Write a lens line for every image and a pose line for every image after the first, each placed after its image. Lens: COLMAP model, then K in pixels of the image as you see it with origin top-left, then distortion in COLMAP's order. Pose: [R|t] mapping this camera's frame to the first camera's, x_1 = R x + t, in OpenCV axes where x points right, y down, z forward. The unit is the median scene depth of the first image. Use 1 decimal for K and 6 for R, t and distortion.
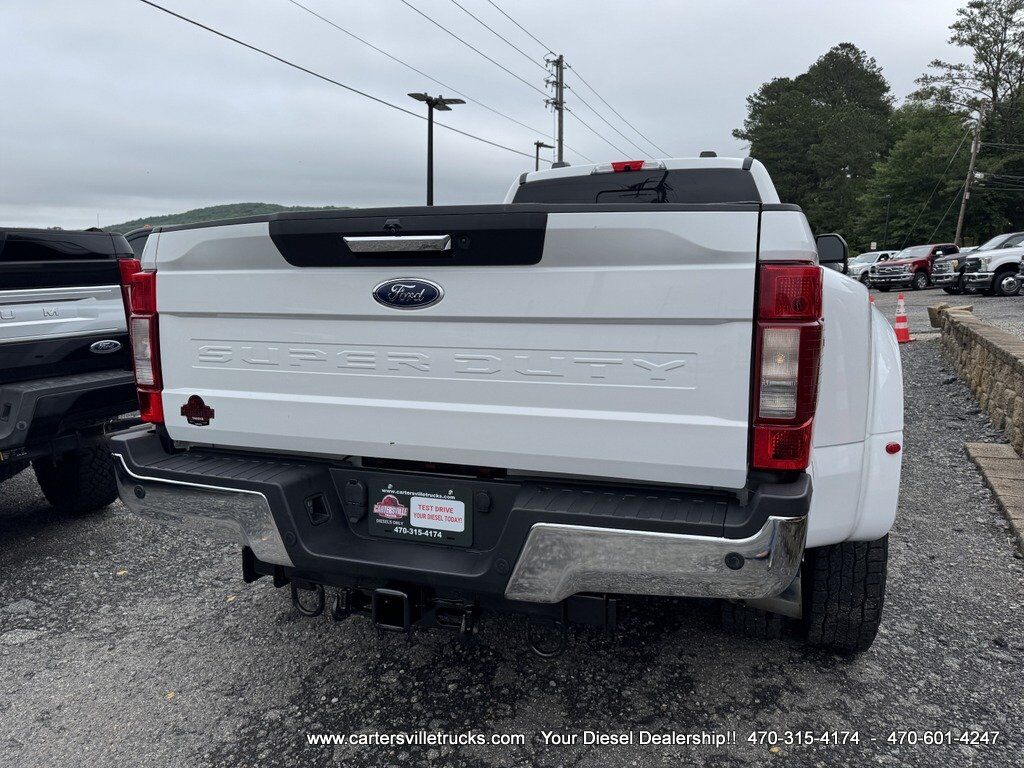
lens RADIAL K [[722.2, 0, 514.2], [0, 722.2, 379.5], [0, 0, 1]] dist [0.054987, -0.060440]
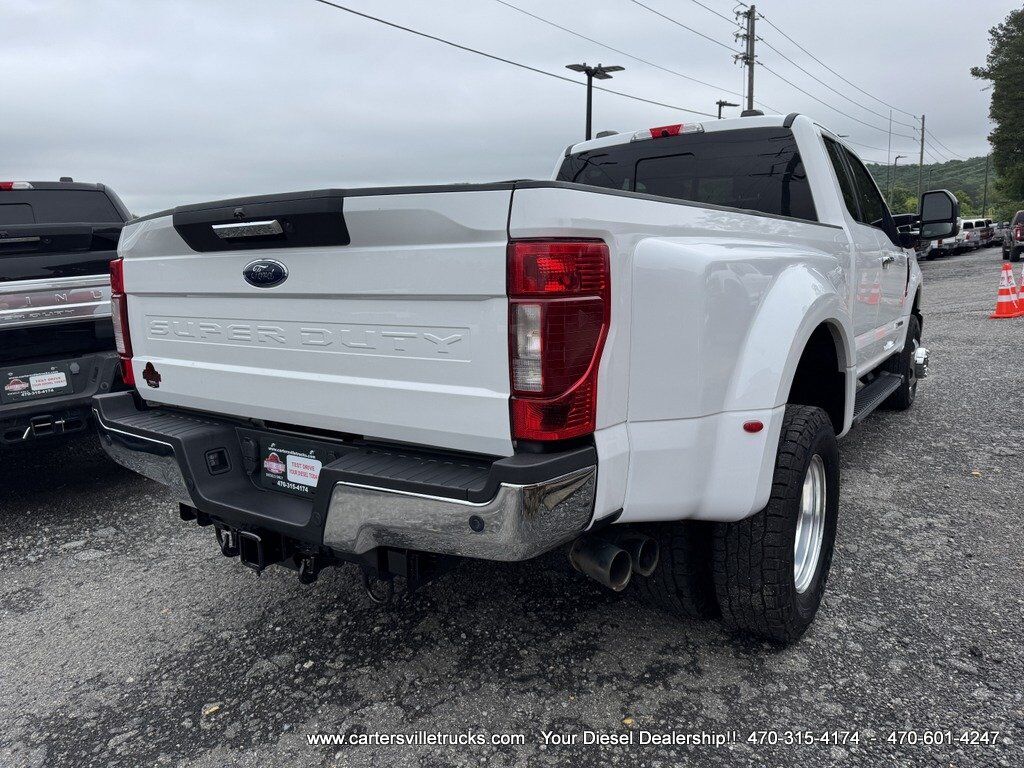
lens RADIAL K [[717.9, 0, 512.0], [0, 717.9, 384.0], [0, 0, 1]] dist [0.057578, -0.065426]
pose [[0.964109, 0.020070, -0.264746, 0.404175], [-0.008209, 0.998916, 0.045830, -0.002099], [0.265379, -0.042011, 0.963228, 0.012375]]
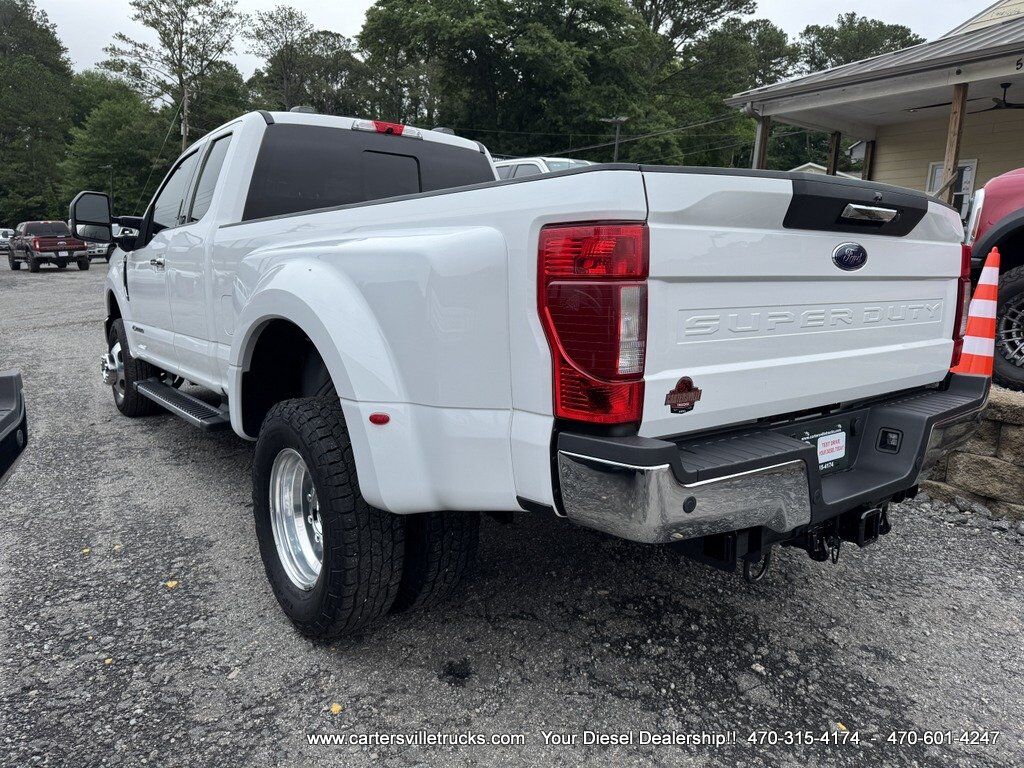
lens RADIAL K [[728.7, 0, 506.7], [0, 728.7, 381.8], [0, 0, 1]] dist [0.061117, -0.067909]
pose [[0.528937, -0.120780, 0.840023, -1.120125], [0.090944, 0.992188, 0.085394, -0.056046], [-0.843774, 0.031227, 0.535789, 0.654139]]
